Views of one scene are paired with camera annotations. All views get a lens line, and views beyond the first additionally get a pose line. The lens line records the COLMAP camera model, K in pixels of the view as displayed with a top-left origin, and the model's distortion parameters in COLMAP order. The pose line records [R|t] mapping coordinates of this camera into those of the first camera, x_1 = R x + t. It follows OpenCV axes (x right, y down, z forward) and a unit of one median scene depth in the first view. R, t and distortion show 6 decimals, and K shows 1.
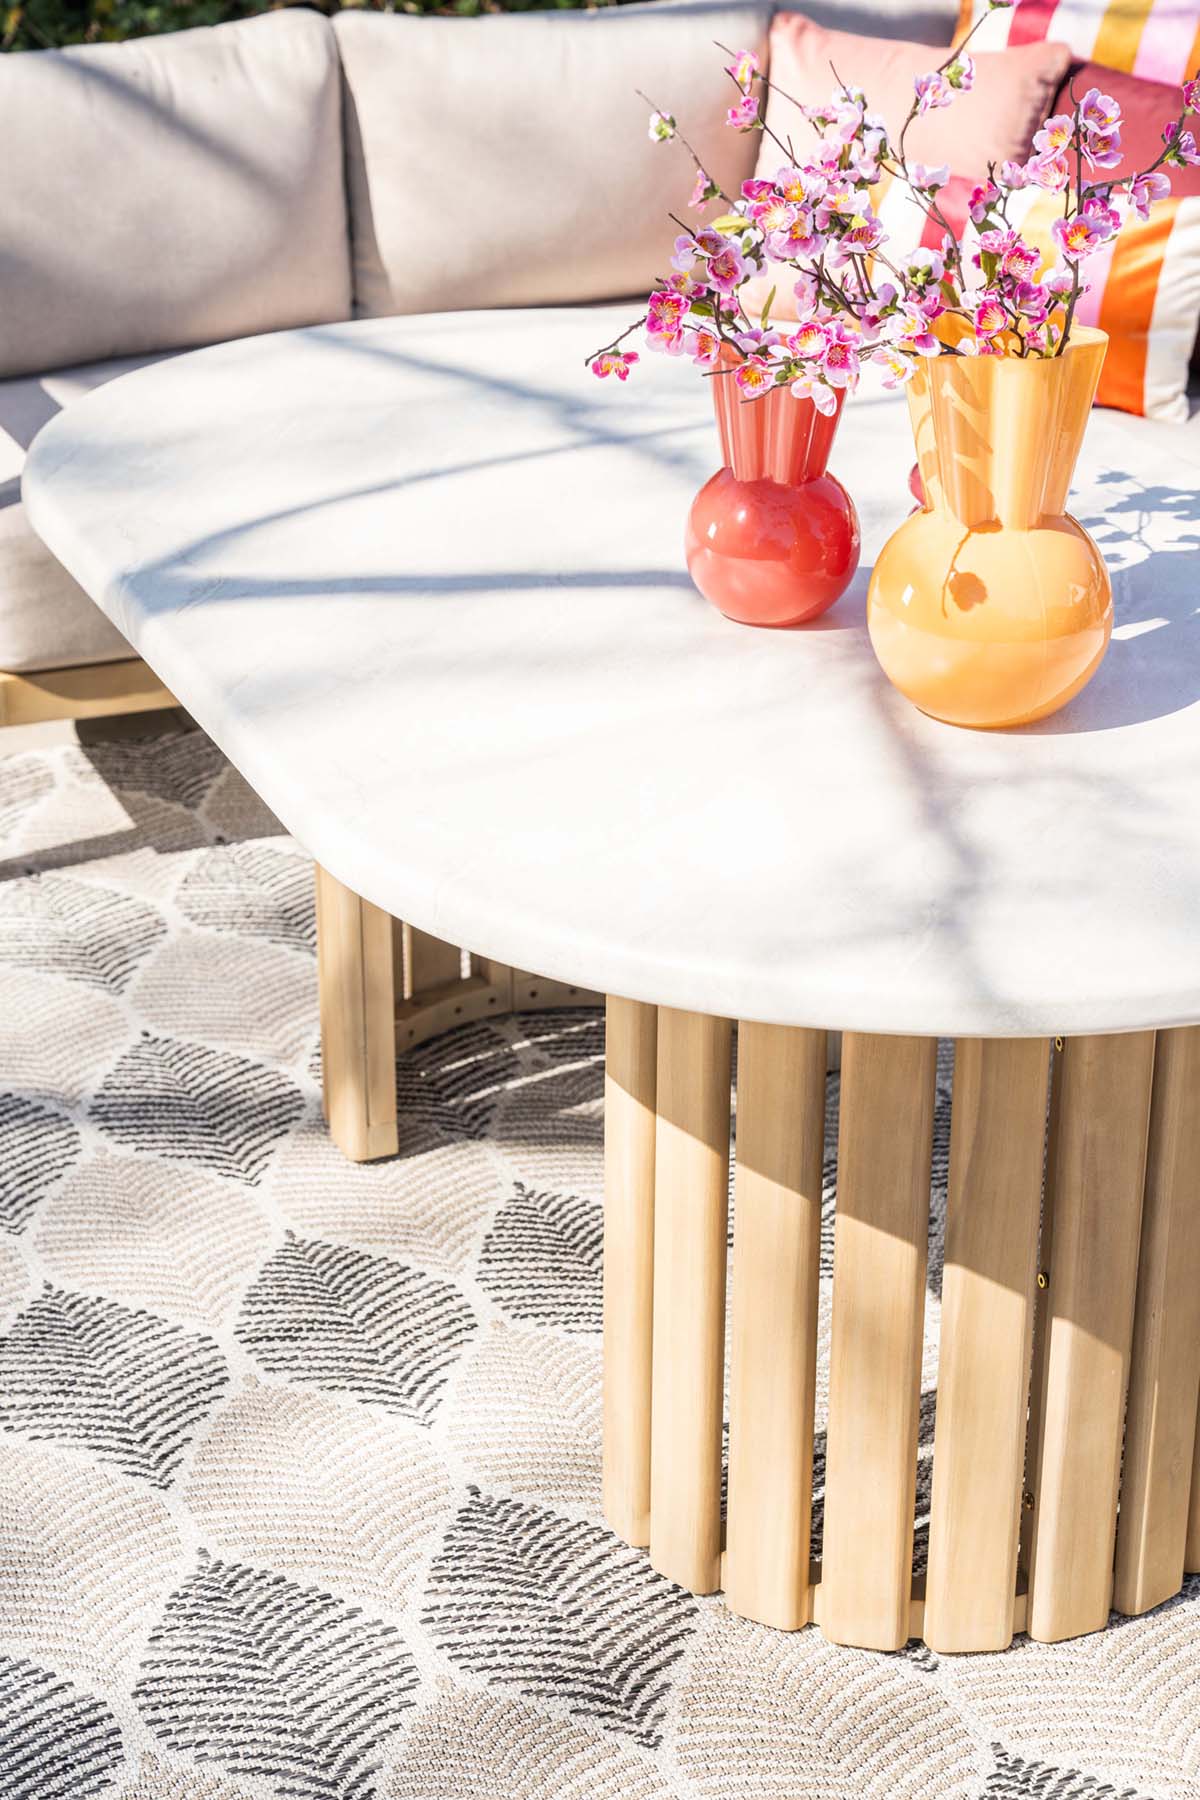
lens RADIAL K [[3552.6, 0, 603.1], [0, 3552.6, 899.0], [0, 0, 1]] dist [0.014747, 0.000000]
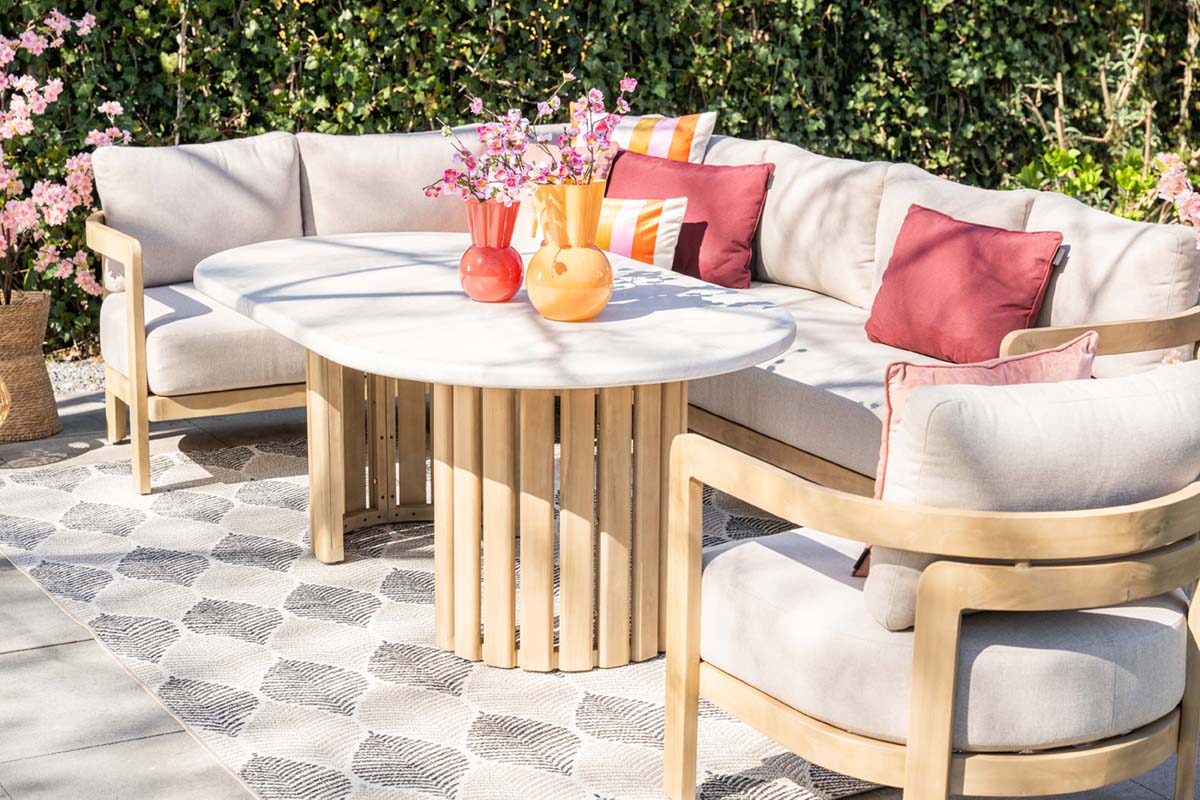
lens RADIAL K [[2368.4, 0, 598.6], [0, 2368.4, 400.4], [0, 0, 1]] dist [0.014747, 0.000000]
pose [[0.995891, -0.017885, 0.088775, -0.032967], [0.034272, 0.981825, -0.186667, 0.336777], [-0.083823, 0.188943, 0.978404, -0.752864]]
